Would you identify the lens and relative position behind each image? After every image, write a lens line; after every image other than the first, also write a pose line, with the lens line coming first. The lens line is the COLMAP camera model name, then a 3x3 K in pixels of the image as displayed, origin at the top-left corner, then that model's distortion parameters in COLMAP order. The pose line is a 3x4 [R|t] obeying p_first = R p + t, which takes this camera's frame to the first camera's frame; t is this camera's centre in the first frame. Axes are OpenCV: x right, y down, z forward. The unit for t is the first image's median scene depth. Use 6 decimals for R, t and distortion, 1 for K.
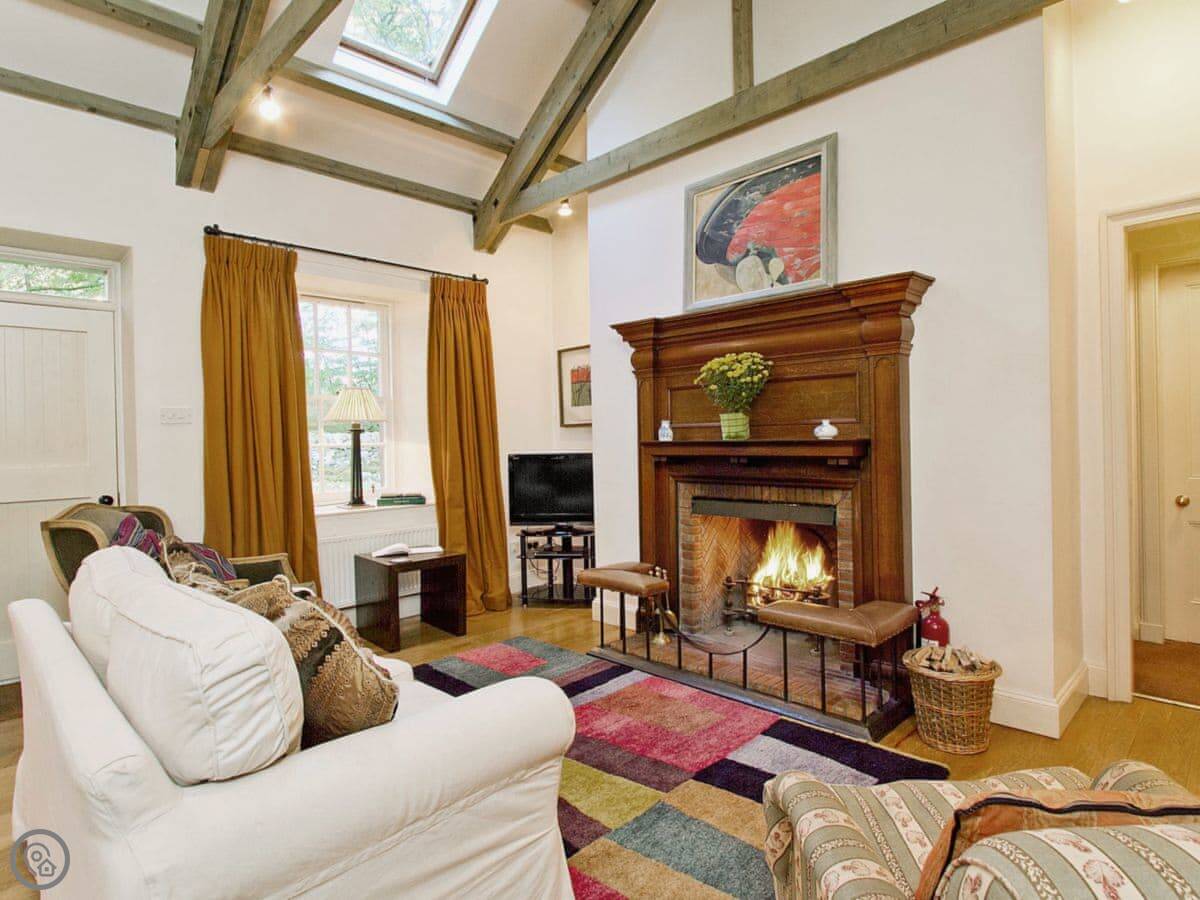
lens RADIAL K [[667.9, 0, 600.0], [0, 667.9, 450.0], [0, 0, 1]] dist [-0.001244, -0.000226]
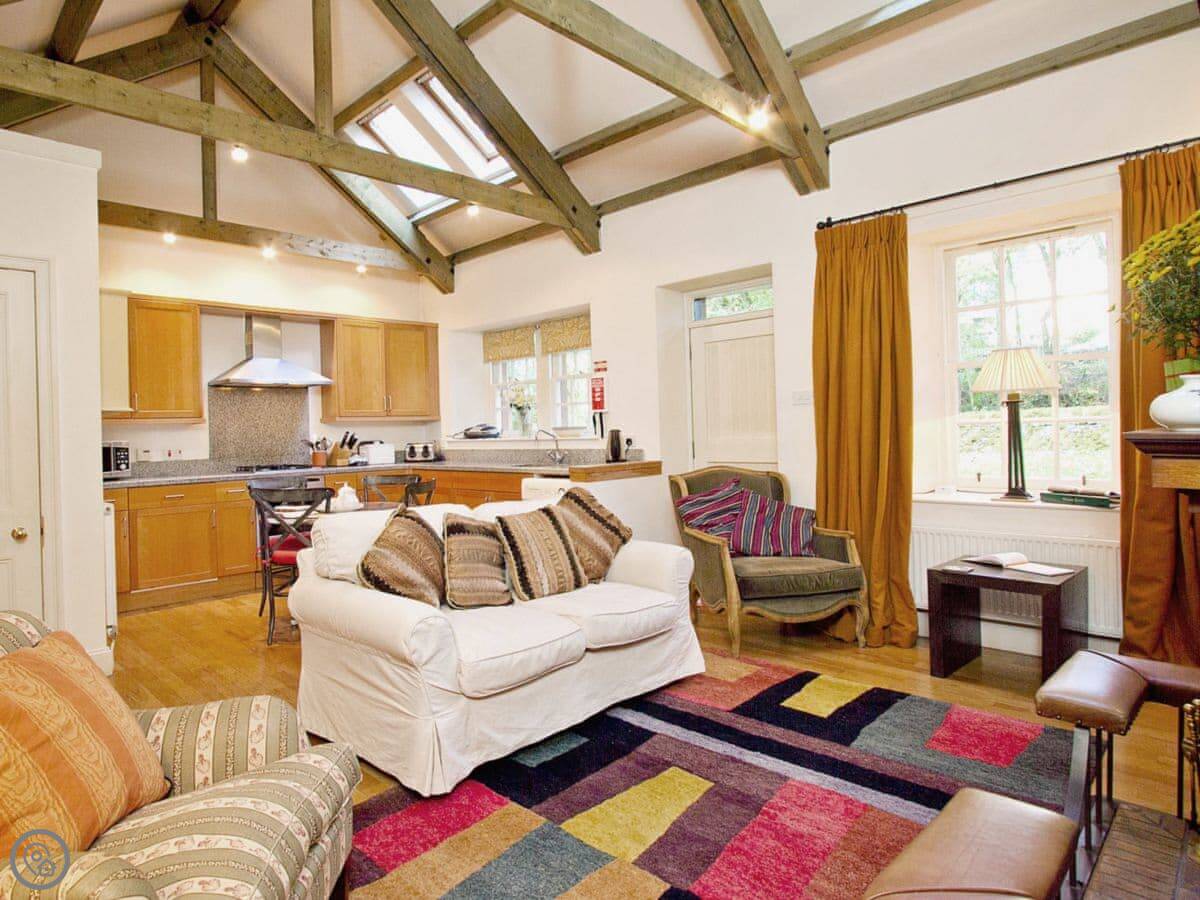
lens RADIAL K [[781.8, 0, 596.9], [0, 781.8, 430.7], [0, 0, 1]] dist [-0.008554, -0.003115]
pose [[-0.045283, 0.021149, -0.998750, 0.661584], [0.008291, 0.999749, 0.020794, -0.021709], [0.998940, -0.007339, -0.045447, 0.637749]]
